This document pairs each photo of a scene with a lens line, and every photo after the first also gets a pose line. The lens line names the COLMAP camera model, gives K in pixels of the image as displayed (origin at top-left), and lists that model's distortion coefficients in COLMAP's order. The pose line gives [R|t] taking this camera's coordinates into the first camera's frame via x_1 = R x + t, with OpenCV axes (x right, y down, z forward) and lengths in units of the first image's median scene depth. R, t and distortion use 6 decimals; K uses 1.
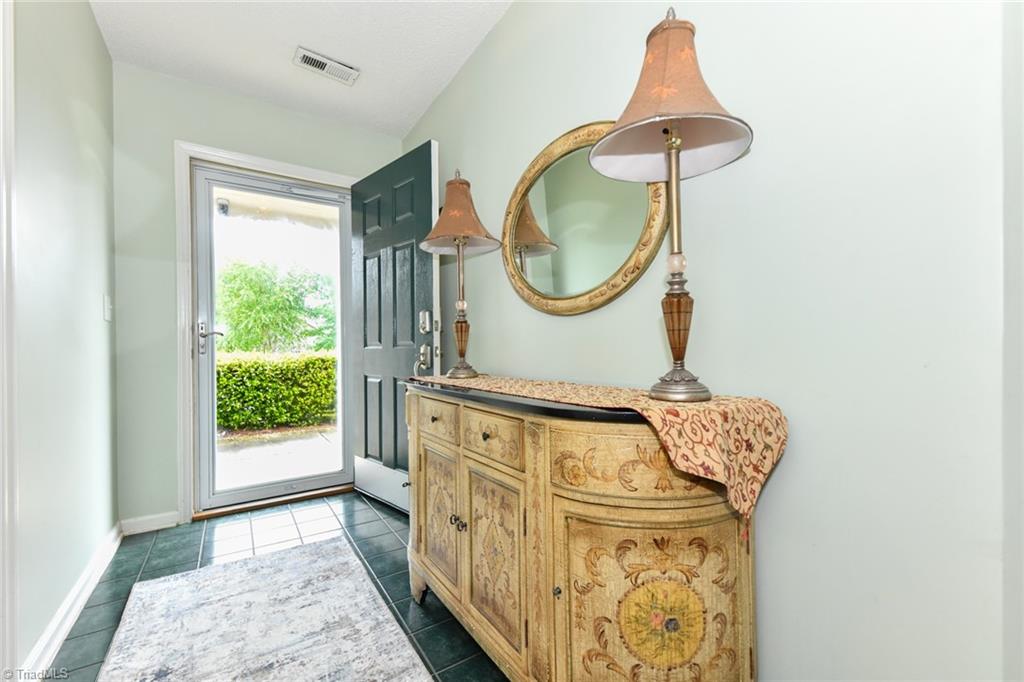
lens RADIAL K [[415.7, 0, 502.7], [0, 415.7, 348.8], [0, 0, 1]] dist [0.032195, -0.009930]
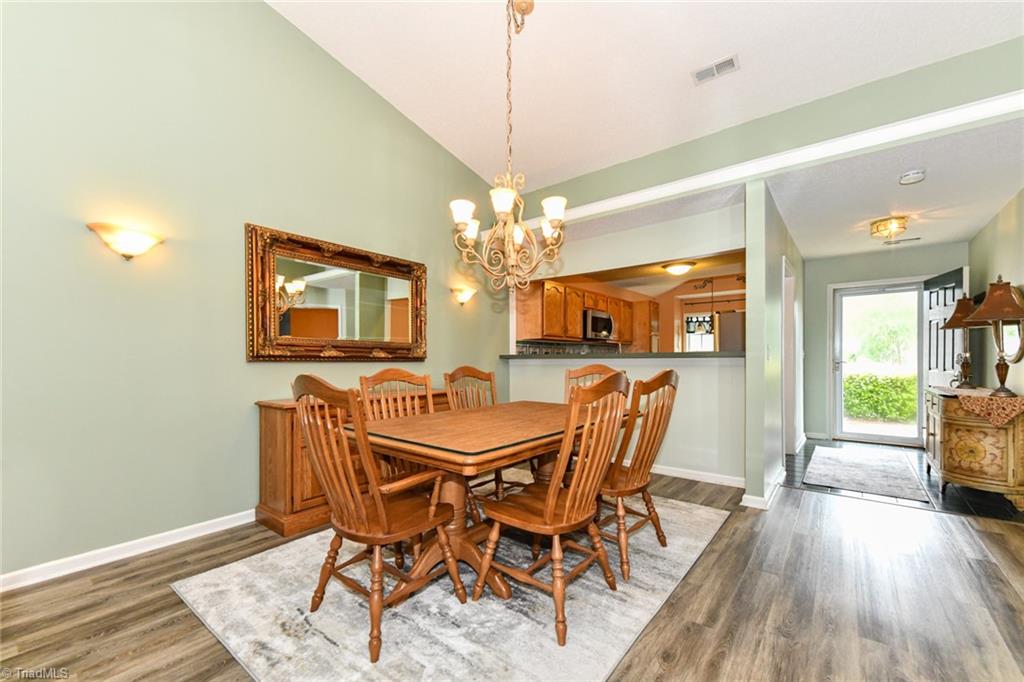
lens RADIAL K [[415.7, 0, 502.7], [0, 415.7, 348.8], [0, 0, 1]] dist [0.032195, -0.009930]
pose [[0.298811, -0.001178, -0.954312, 0.865729], [-0.007315, 0.999967, -0.003525, -0.075920], [0.954284, 0.008034, 0.298793, -1.307206]]
